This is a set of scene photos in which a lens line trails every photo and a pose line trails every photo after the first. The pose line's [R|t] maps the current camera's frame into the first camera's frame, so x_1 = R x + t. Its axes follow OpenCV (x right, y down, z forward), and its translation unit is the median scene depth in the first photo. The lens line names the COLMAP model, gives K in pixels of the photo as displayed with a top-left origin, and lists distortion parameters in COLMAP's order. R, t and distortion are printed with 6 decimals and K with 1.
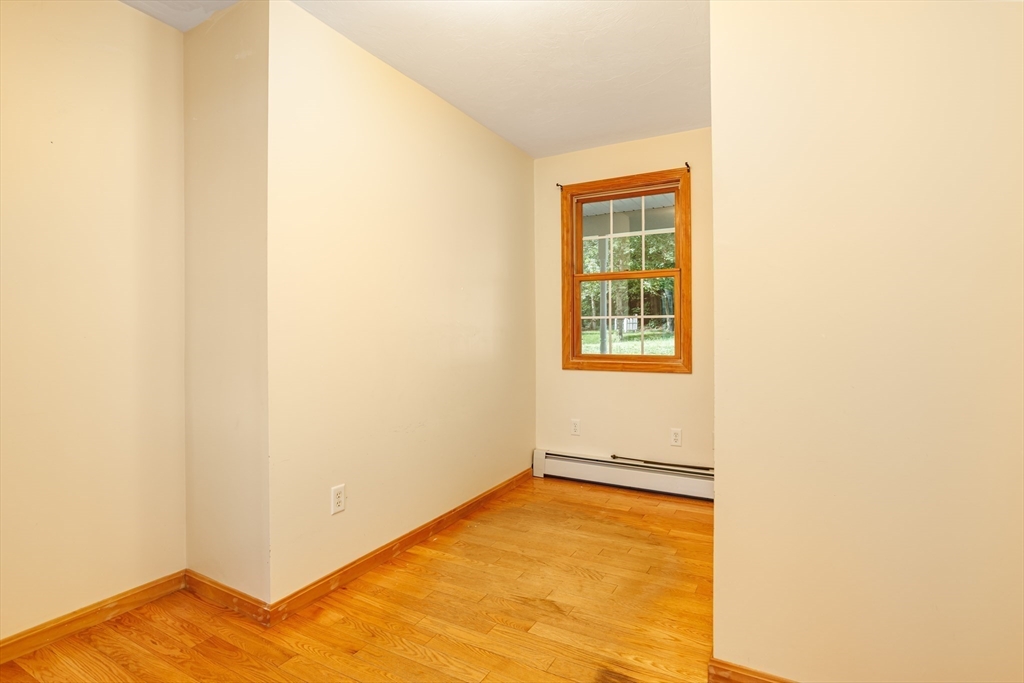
lens RADIAL K [[493.5, 0, 510.2], [0, 493.5, 336.1], [0, 0, 1]] dist [-0.060772, 0.000714]
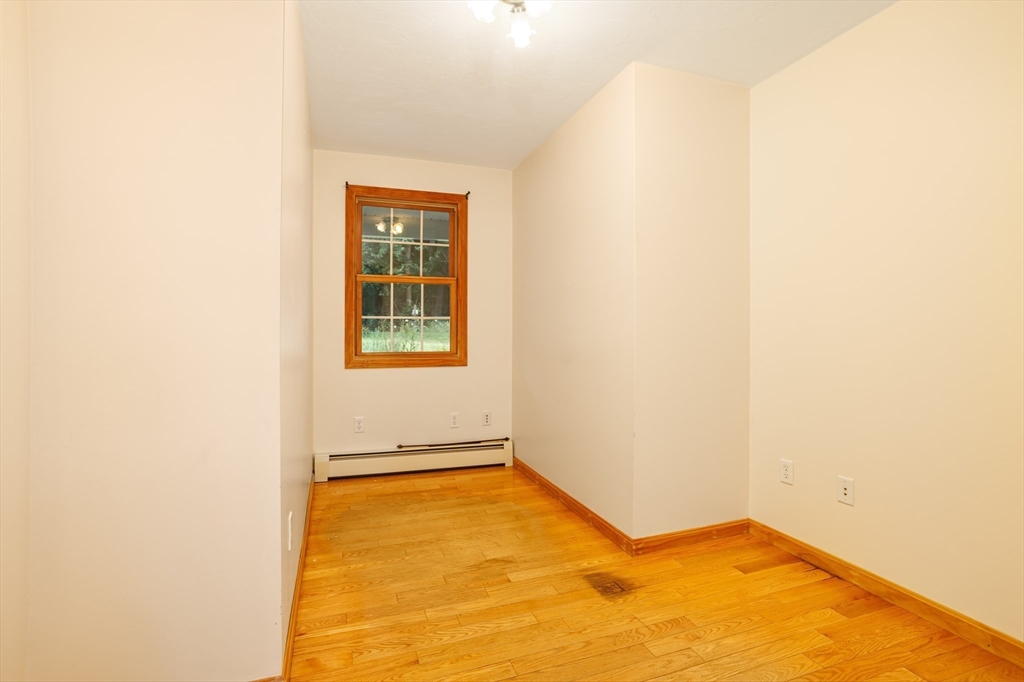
lens RADIAL K [[493.5, 0, 510.2], [0, 493.5, 335.6], [0, 0, 1]] dist [-0.060772, 0.000714]
pose [[0.656832, -0.002671, 0.754032, -0.507759], [0.000658, 0.999995, 0.002970, -0.002147], [-0.754037, -0.001454, 0.656831, 0.120151]]
